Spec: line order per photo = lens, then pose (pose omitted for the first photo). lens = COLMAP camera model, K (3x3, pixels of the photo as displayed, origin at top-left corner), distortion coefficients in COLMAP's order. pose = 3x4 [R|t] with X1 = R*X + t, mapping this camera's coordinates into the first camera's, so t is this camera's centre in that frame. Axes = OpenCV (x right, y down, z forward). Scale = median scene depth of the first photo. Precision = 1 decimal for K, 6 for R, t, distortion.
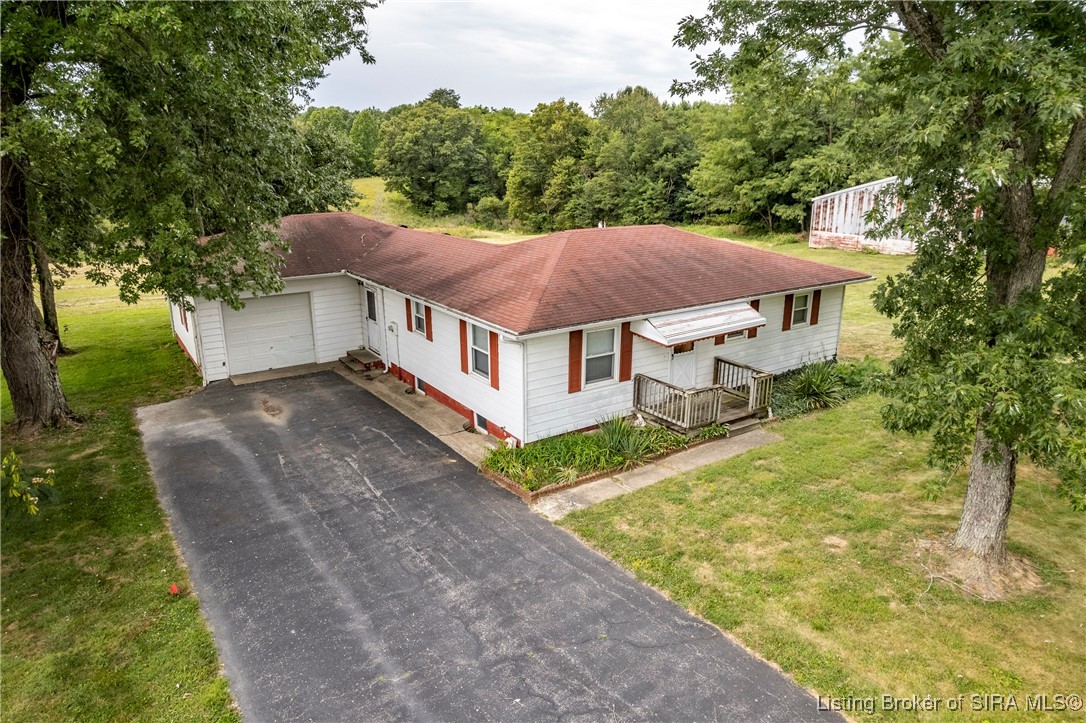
lens RADIAL K [[699.5, 0, 543.0], [0, 699.5, 361.5], [0, 0, 1]] dist [-0.006614, 0.001419]
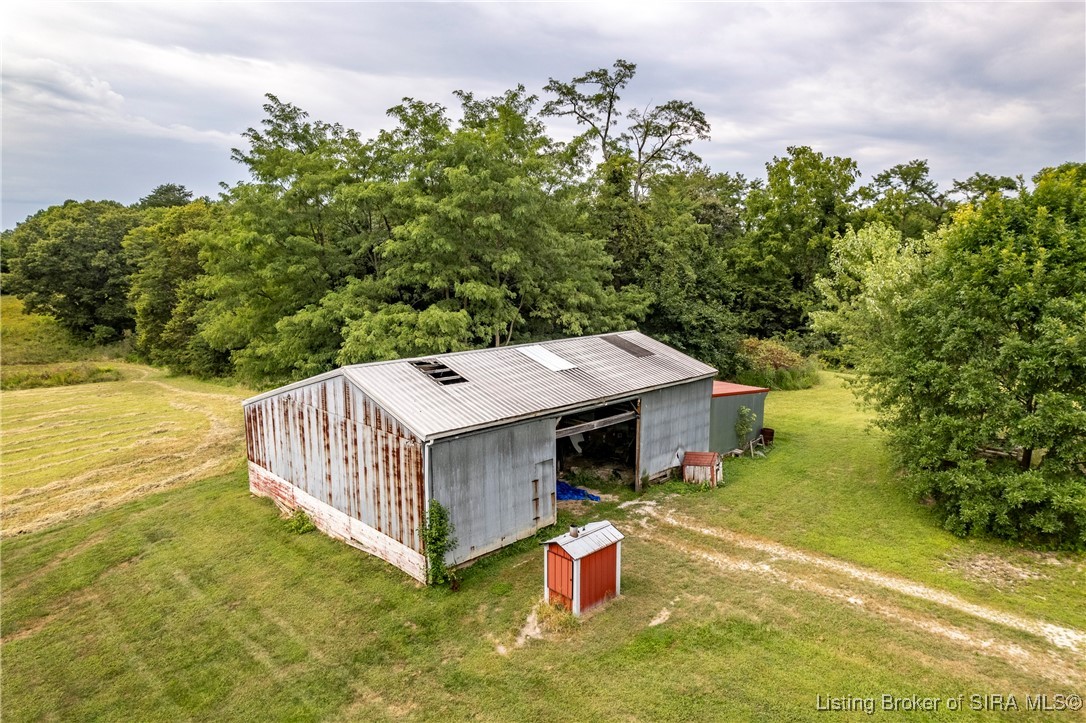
lens RADIAL K [[699.5, 0, 543.0], [0, 699.5, 361.5], [0, 0, 1]] dist [-0.006614, 0.001419]
pose [[0.981412, -0.025804, 0.190171, 0.239466], [0.050618, 0.990636, -0.126803, -0.086416], [-0.185118, 0.134072, 0.973528, 0.210908]]
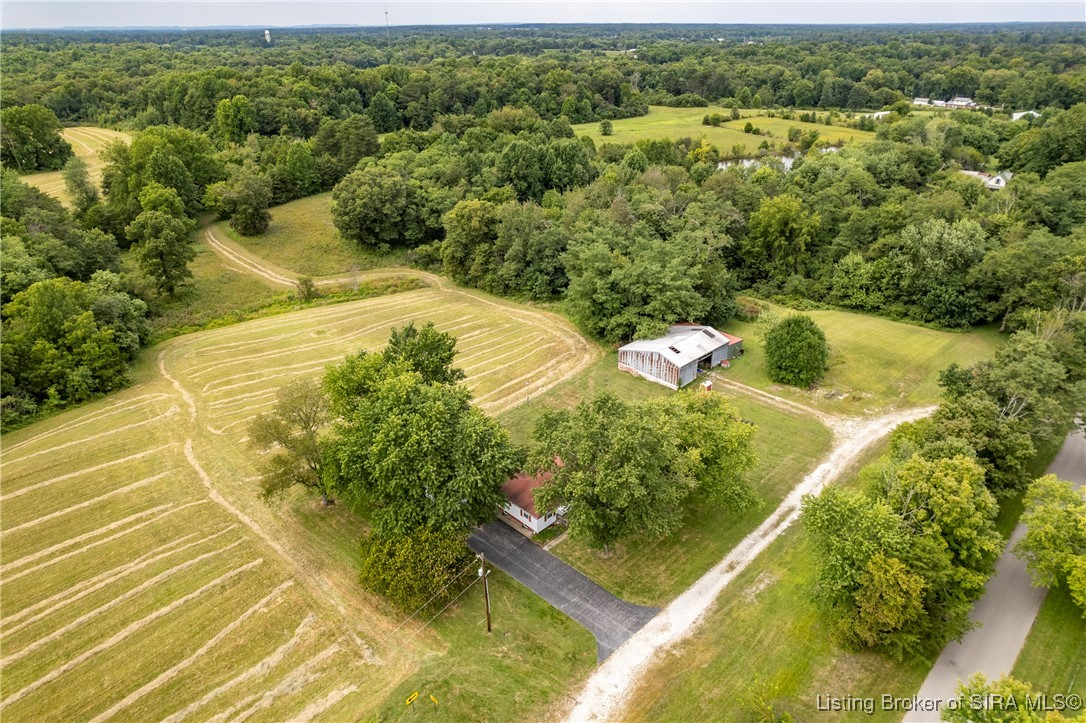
lens RADIAL K [[686.0, 0, 543.0], [0, 686.0, 361.5], [0, 0, 1]] dist [-0.001322, 0.000237]
pose [[0.983992, -0.085196, 0.156527, -0.091264], [0.058679, 0.984238, 0.166830, -0.268648], [-0.168273, -0.154975, 0.973482, -0.514220]]
